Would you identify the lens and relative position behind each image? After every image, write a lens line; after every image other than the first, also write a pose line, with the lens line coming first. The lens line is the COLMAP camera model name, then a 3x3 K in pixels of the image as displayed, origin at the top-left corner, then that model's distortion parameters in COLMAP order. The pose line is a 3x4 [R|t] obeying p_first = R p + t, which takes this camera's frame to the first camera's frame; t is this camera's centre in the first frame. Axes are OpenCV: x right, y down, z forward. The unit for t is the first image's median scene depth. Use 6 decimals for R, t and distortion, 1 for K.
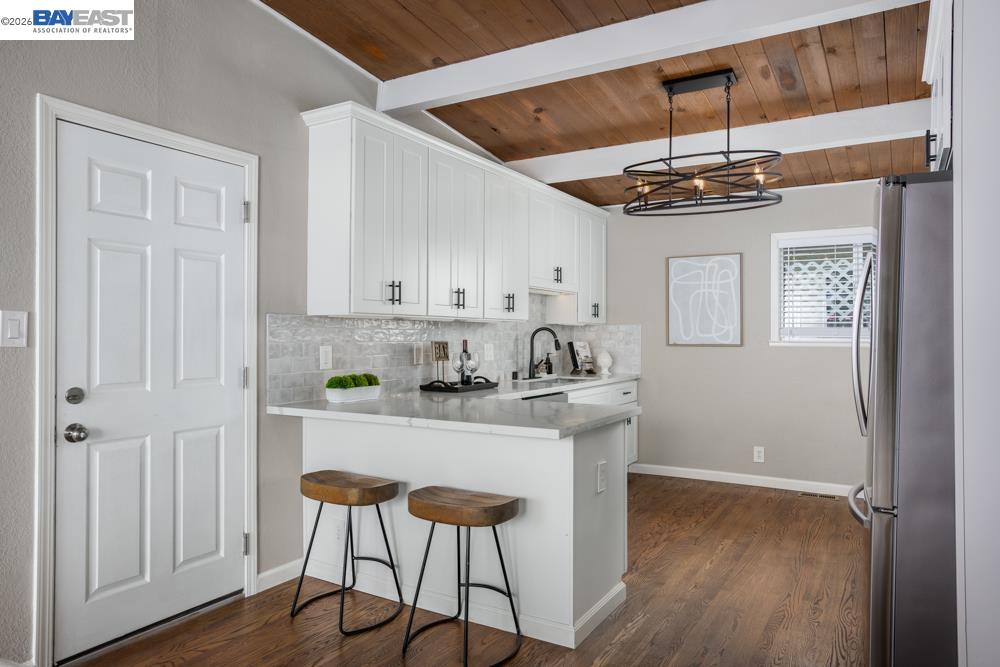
lens RADIAL K [[662.9, 0, 500.0], [0, 662.9, 333.5], [0, 0, 1]] dist [-0.002488, 0.000696]
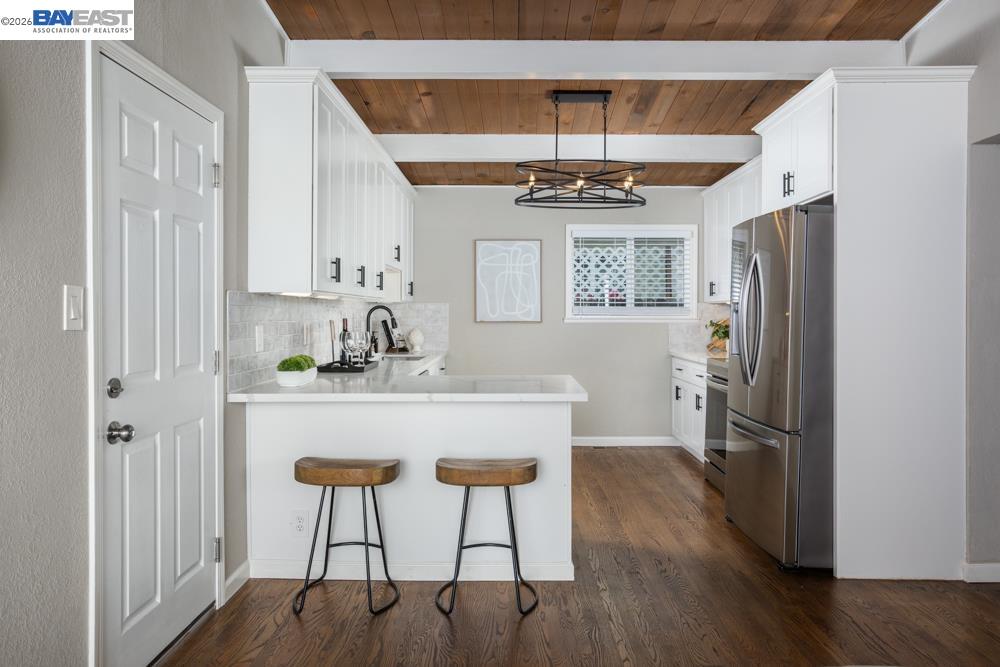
lens RADIAL K [[715.4, 0, 509.6], [0, 715.4, 319.3], [0, 0, 1]] dist [0.003656, 0.003672]
pose [[0.856197, -0.006943, 0.516603, -0.333660], [0.000892, 0.999928, 0.011959, -0.001304], [-0.516649, -0.009779, 0.856142, -0.012898]]
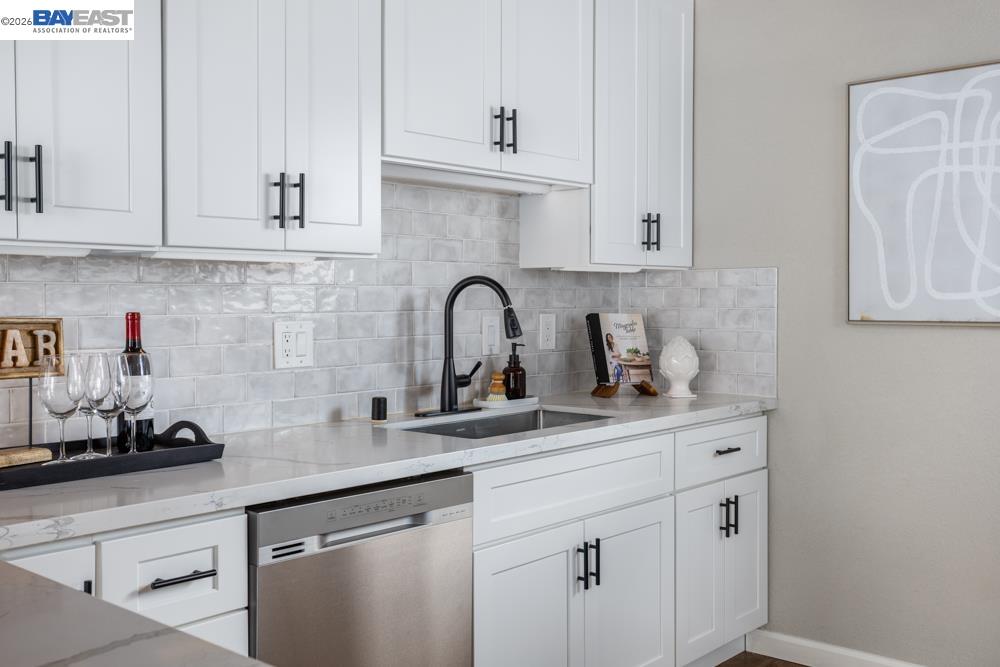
lens RADIAL K [[1015.2, 0, 500.0], [0, 1015.2, 333.5], [0, 0, 1]] dist [0.001978, 0.008775]
pose [[0.982532, 0.003161, -0.186067, 0.192243], [0.004054, 0.999255, 0.038386, 0.001100], [0.186050, -0.038470, 0.981787, 0.464557]]
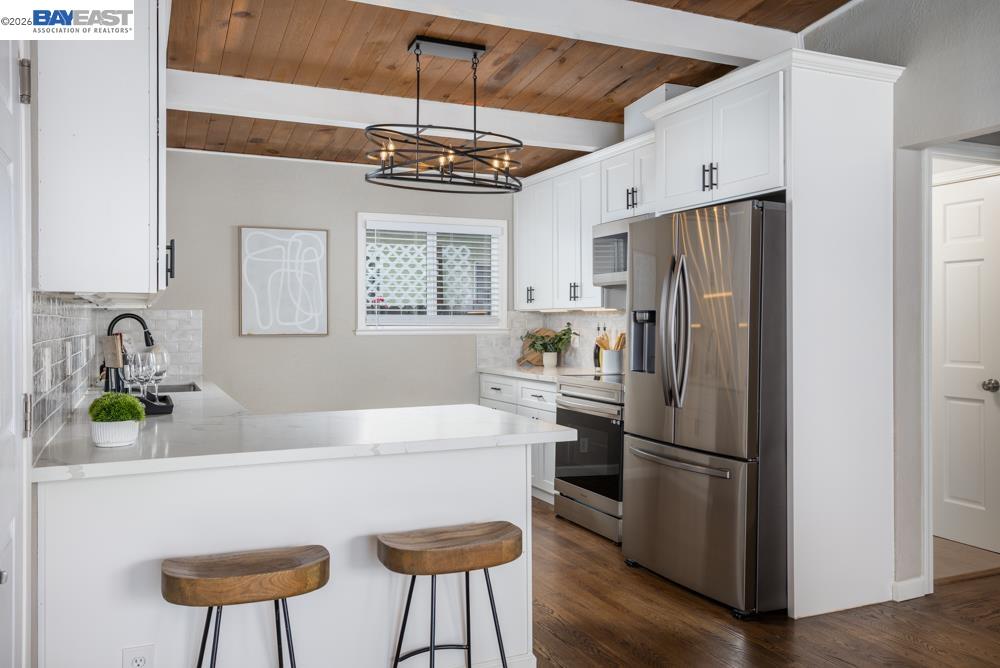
lens RADIAL K [[800.2, 0, 498.2], [0, 800.2, 325.9], [0, 0, 1]] dist [0.002844, 0.011655]
pose [[0.564102, -0.008901, 0.825657, -0.419538], [0.002676, 0.999956, 0.008952, -0.002993], [-0.825701, -0.002840, 0.564101, 0.226898]]
